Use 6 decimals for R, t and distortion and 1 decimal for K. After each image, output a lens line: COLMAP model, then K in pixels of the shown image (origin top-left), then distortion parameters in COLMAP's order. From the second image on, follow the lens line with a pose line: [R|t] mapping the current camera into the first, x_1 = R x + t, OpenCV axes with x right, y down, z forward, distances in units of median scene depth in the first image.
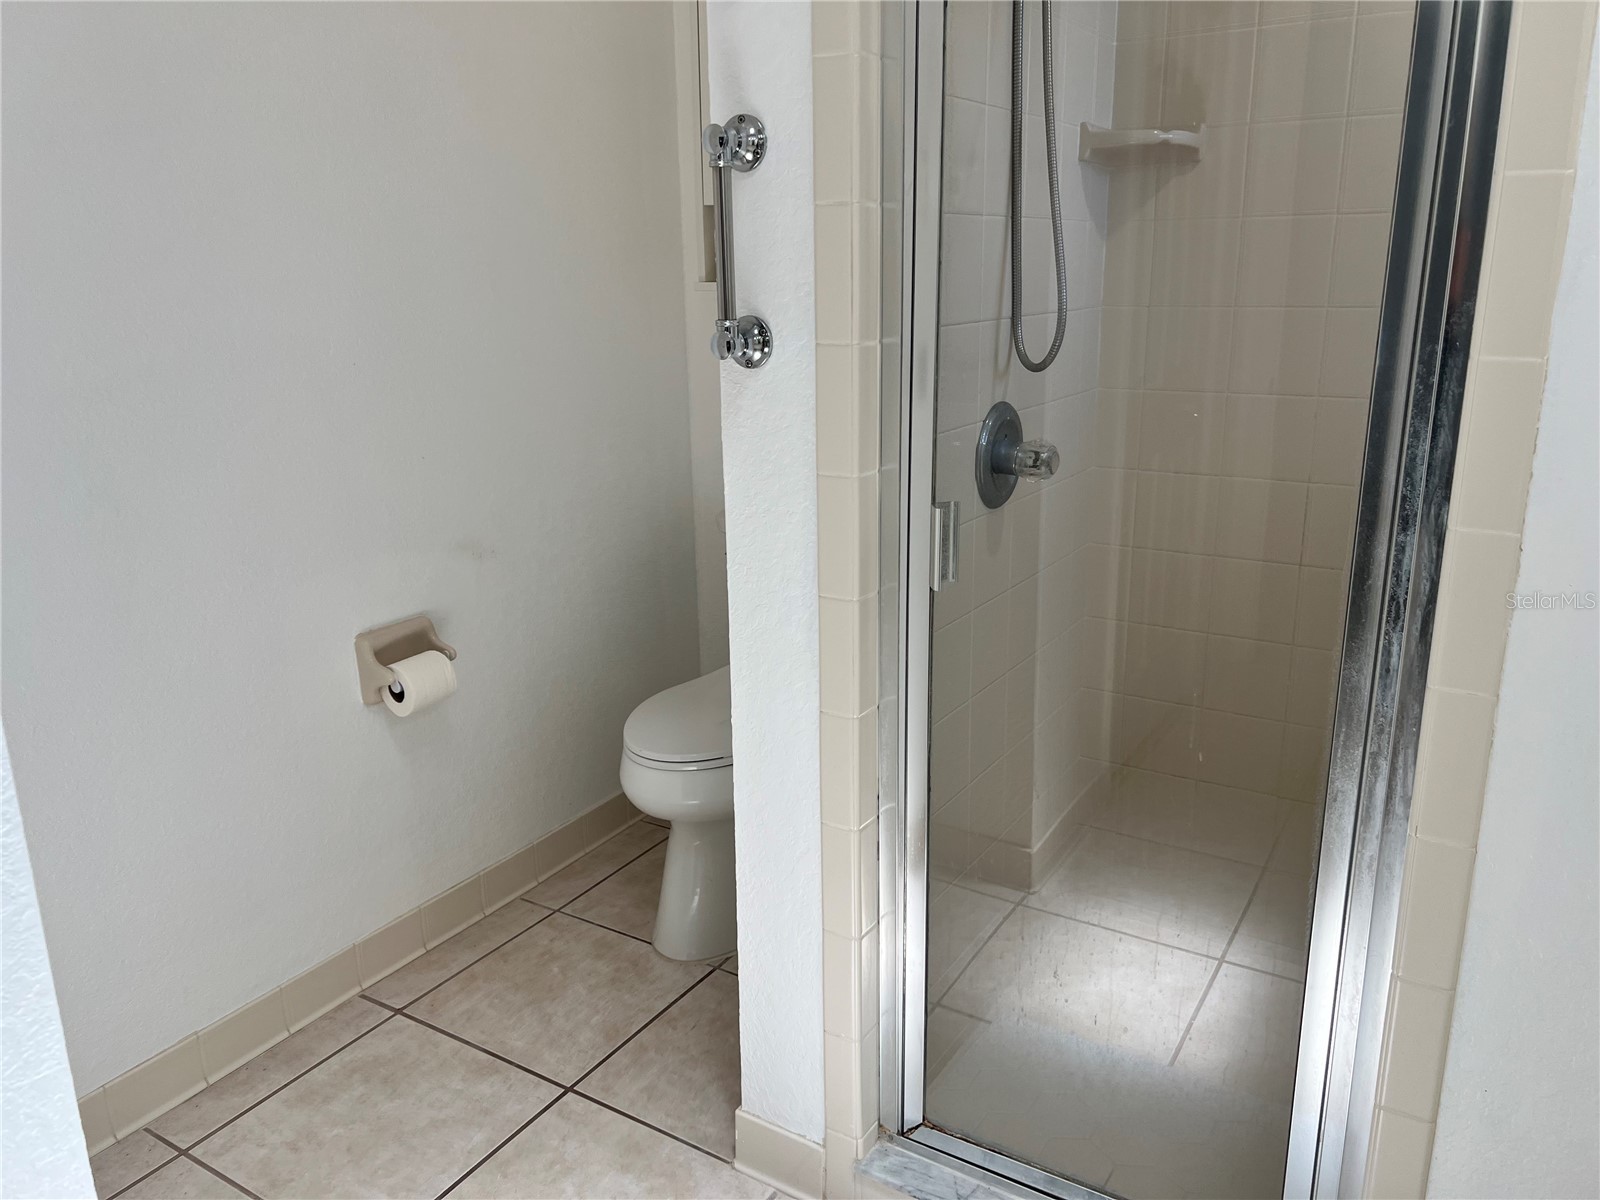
lens RADIAL K [[1195.4, 0, 797.5], [0, 1195.4, 599.1], [0, 0, 1]] dist [0.044670, -0.054749]
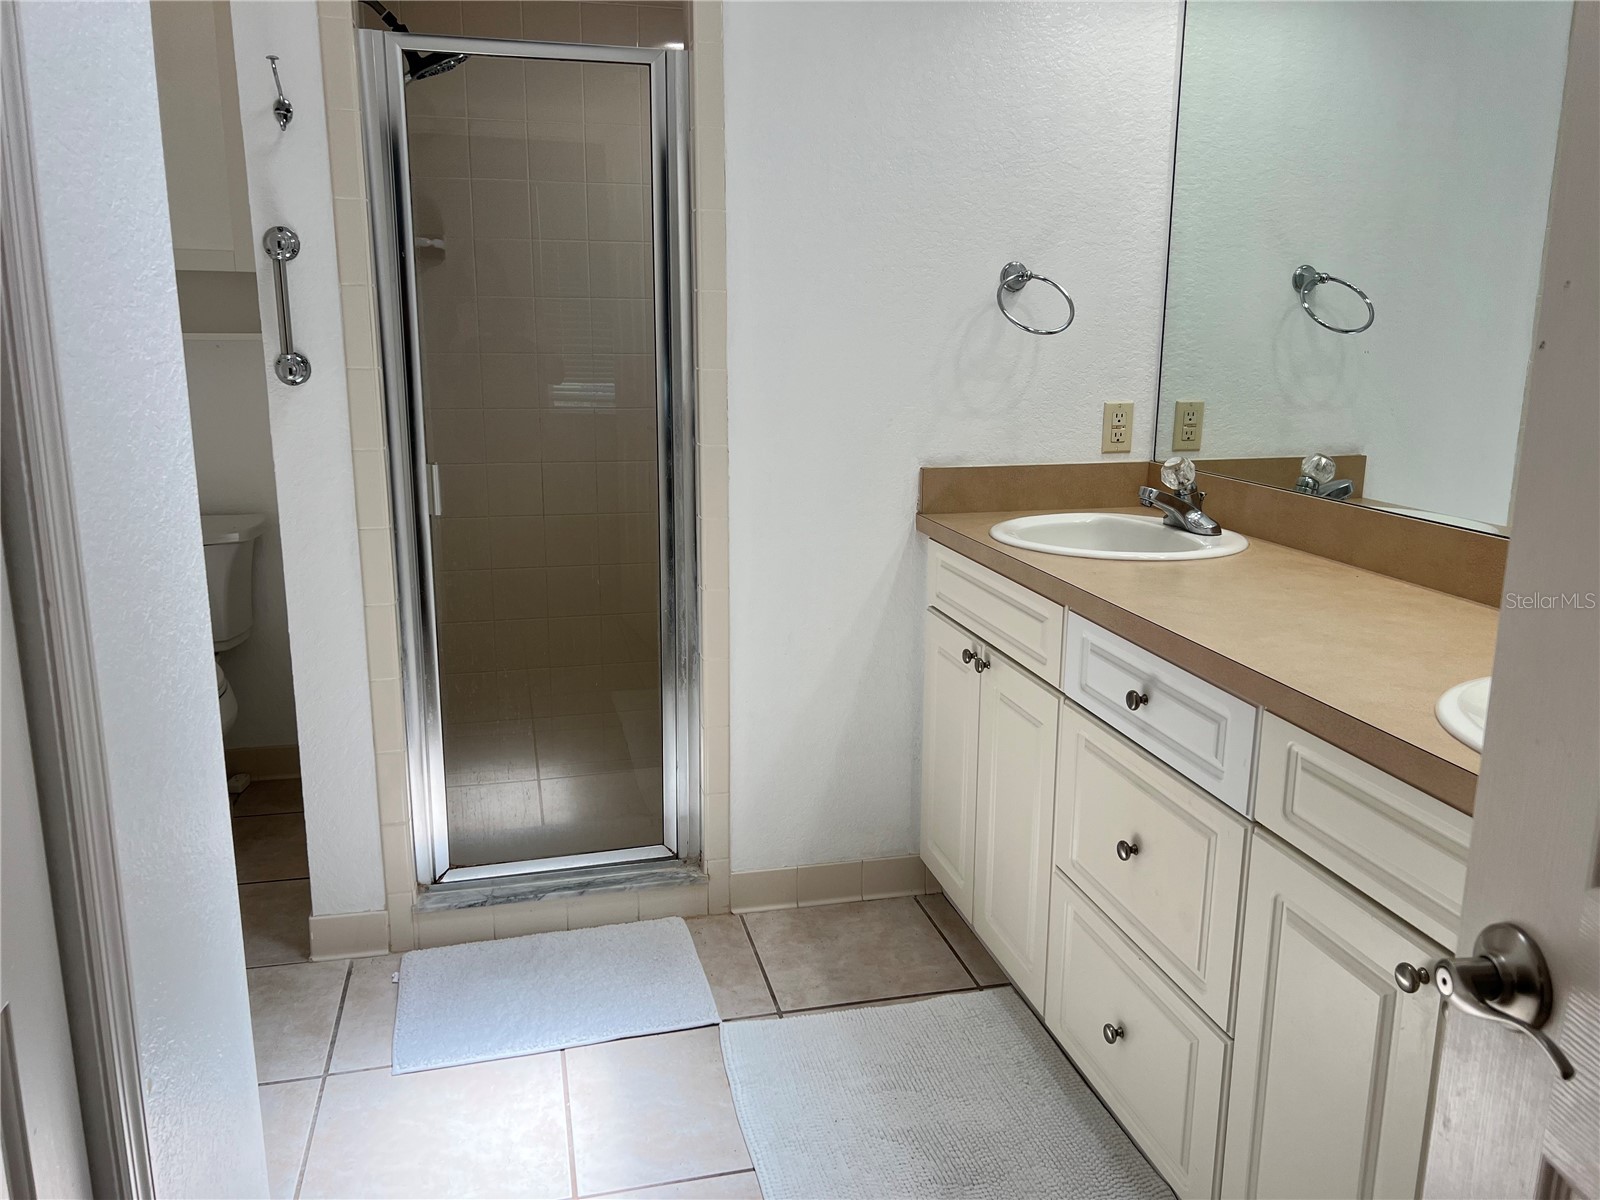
lens RADIAL K [[1195.4, 0, 797.3], [0, 1195.4, 597.9], [0, 0, 1]] dist [0.044670, -0.054749]
pose [[0.701931, -0.139542, 0.698441, -0.674824], [0.172397, 0.984748, 0.023485, 0.144012], [-0.691066, 0.103924, 0.715282, -0.502742]]
